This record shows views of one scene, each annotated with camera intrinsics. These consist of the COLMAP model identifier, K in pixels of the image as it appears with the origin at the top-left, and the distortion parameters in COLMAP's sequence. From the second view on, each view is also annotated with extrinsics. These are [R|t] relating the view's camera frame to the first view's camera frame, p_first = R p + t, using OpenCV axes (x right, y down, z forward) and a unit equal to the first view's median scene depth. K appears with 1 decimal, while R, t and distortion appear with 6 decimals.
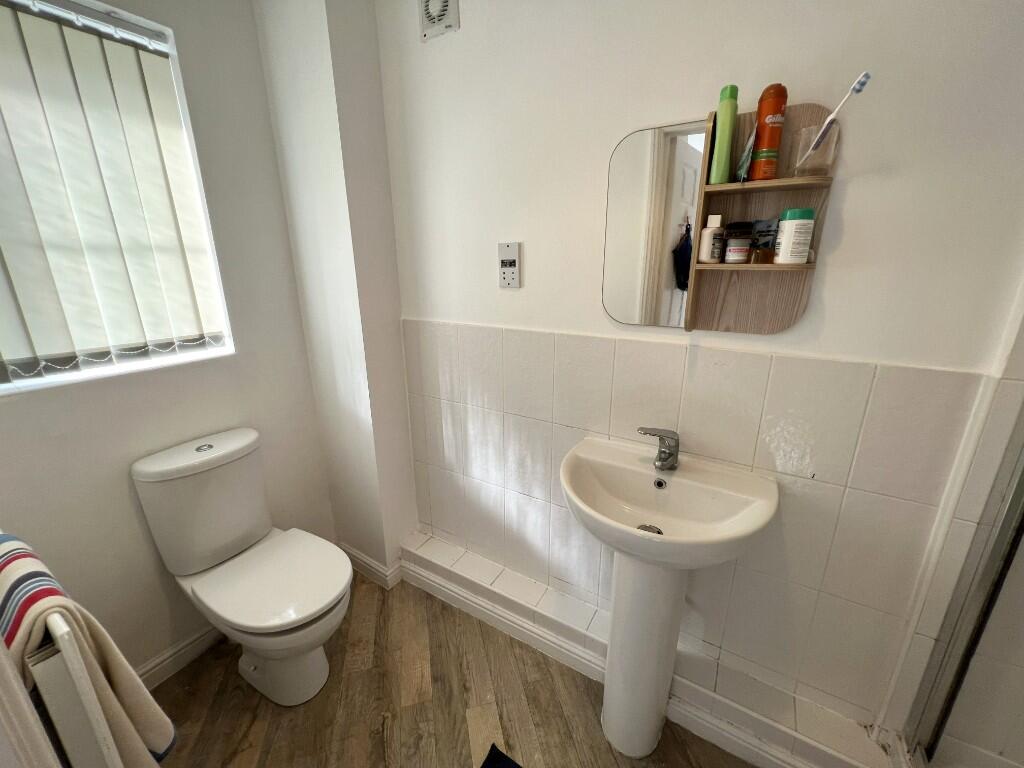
lens RADIAL K [[410.4, 0, 510.6], [0, 410.4, 379.4], [0, 0, 1]] dist [0.000694, -0.000003]
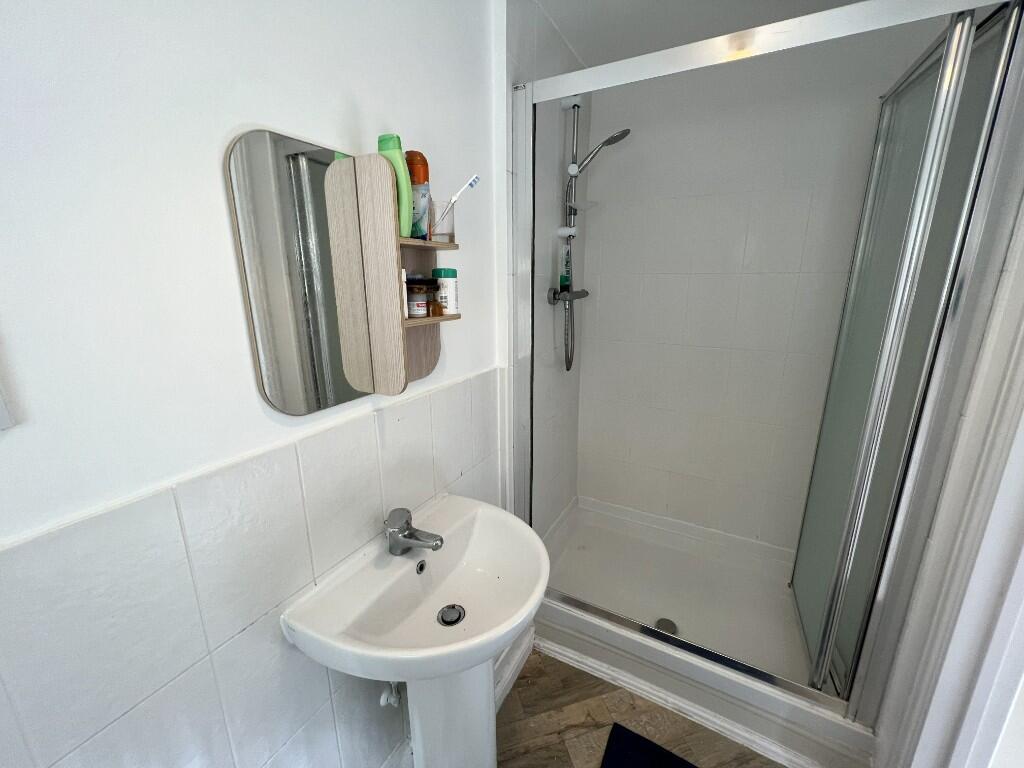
lens RADIAL K [[410.4, 0, 510.6], [0, 410.4, 379.4], [0, 0, 1]] dist [0.000694, -0.000003]
pose [[-0.037473, -0.237619, 0.970635, -0.464143], [0.284388, 0.928618, 0.238312, -0.317427], [-0.957977, 0.284968, 0.032778, 0.798308]]
